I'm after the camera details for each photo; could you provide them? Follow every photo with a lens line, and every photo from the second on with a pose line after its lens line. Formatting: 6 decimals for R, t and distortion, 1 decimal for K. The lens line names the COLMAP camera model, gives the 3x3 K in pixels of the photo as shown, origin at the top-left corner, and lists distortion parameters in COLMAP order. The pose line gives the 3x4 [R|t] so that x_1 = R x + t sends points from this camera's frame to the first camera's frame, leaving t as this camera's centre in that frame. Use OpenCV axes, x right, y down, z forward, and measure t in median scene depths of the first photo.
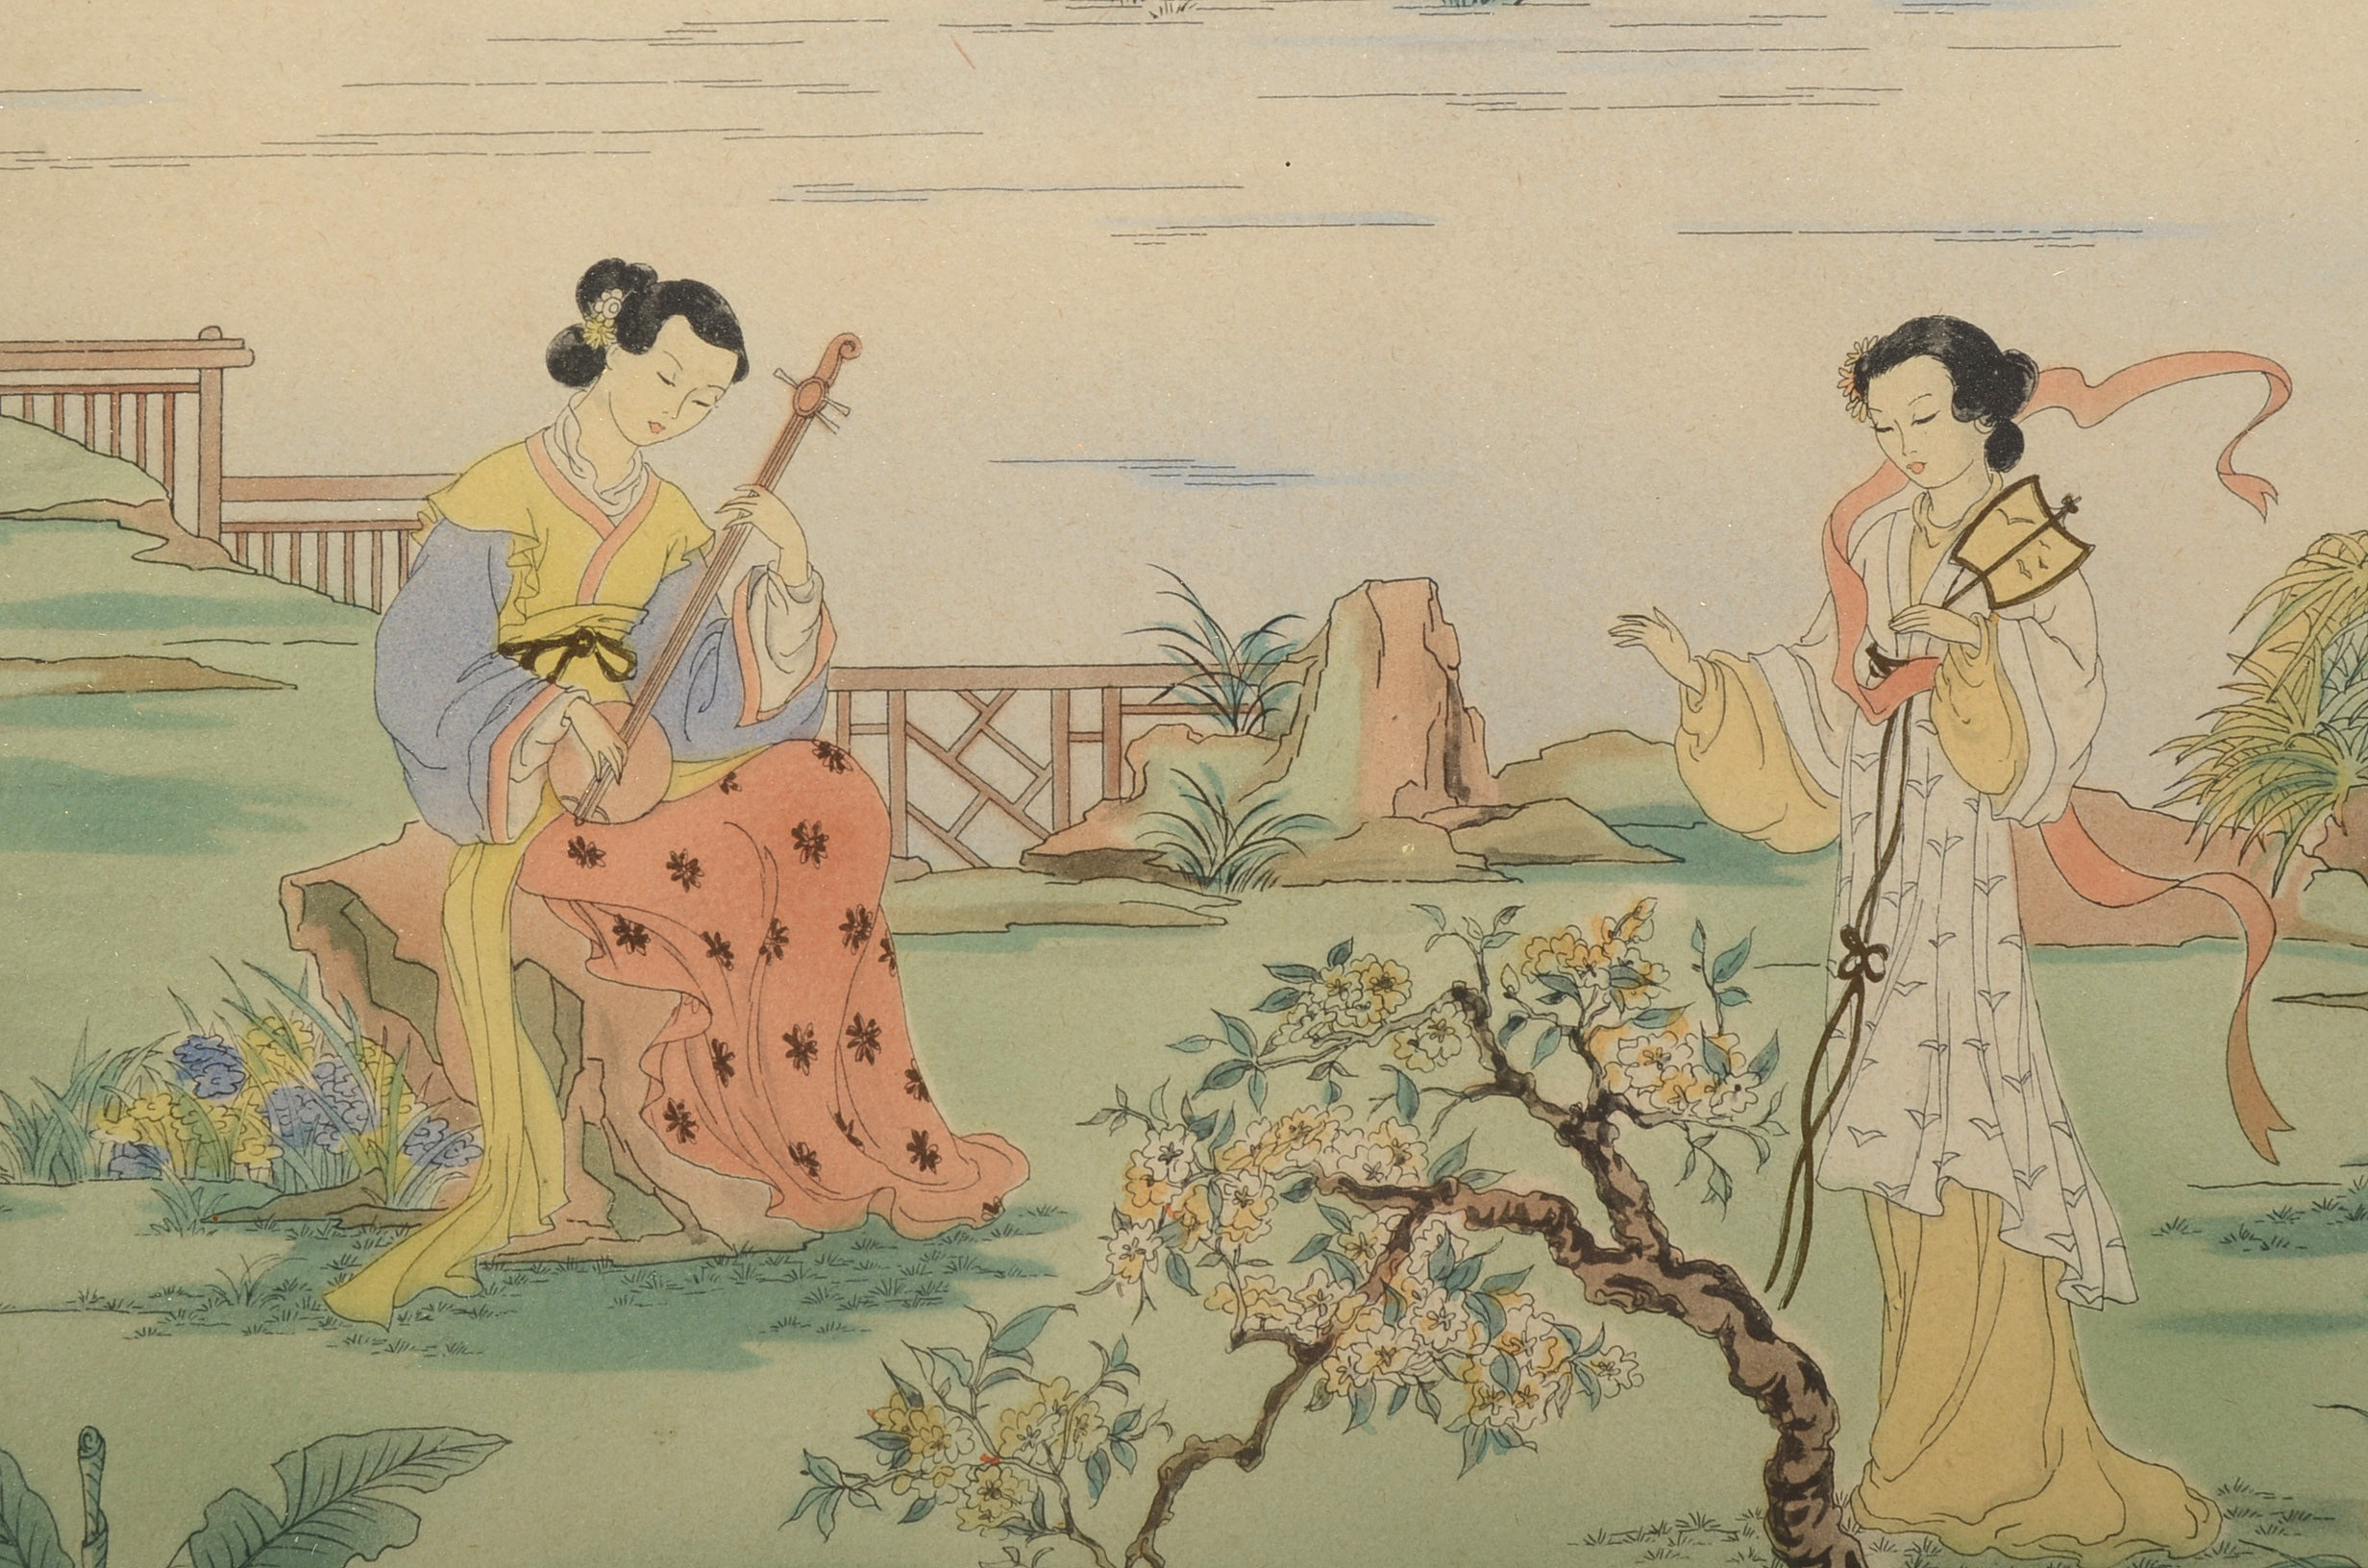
lens RADIAL K [[5474.7, 0, 1164.8], [0, 5474.7, 787.4], [0, 0, 1]] dist [-0.010778, 0.000000]
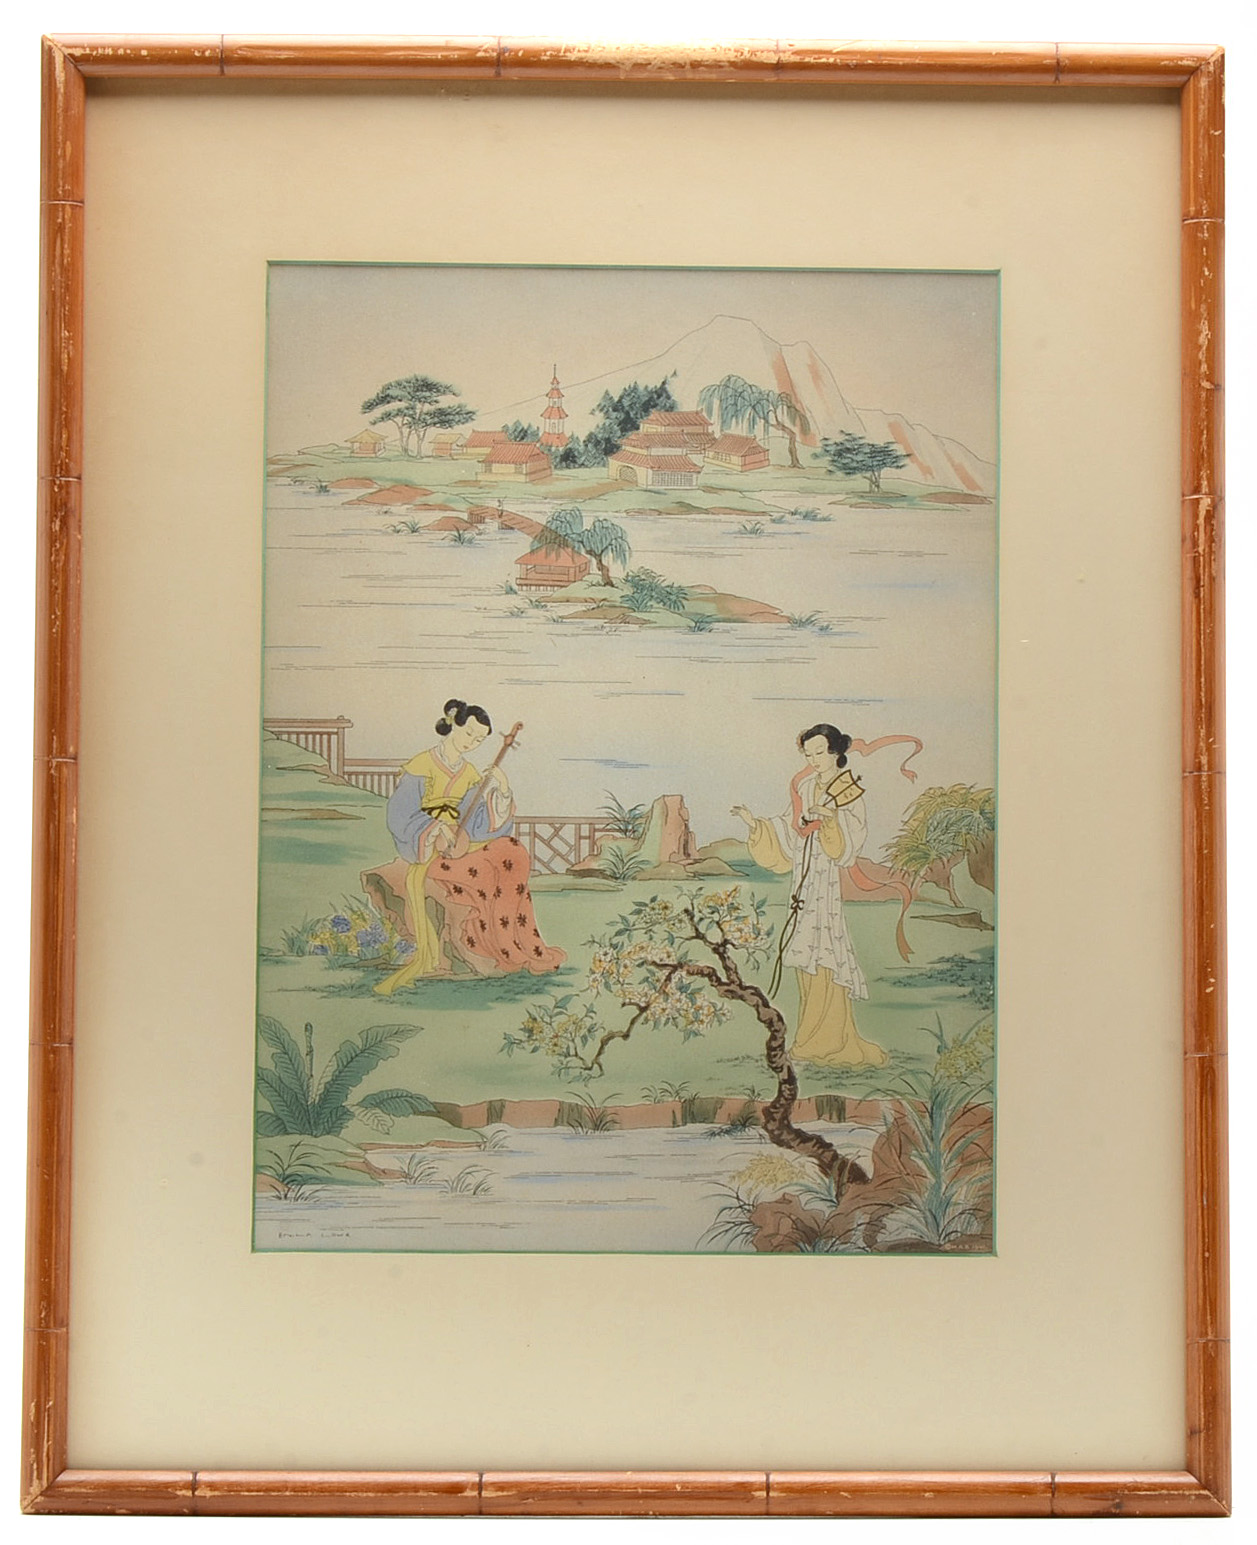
lens RADIAL K [[3566.4, 0, 624.3], [0, 3566.4, 772.1], [0, 0, 1]] dist [0.139651, 0.000000]
pose [[0.999528, 0.021318, 0.022122, -0.041379], [-0.021872, 0.999445, 0.025132, -0.112358], [-0.021574, -0.025604, 0.999439, -1.354269]]
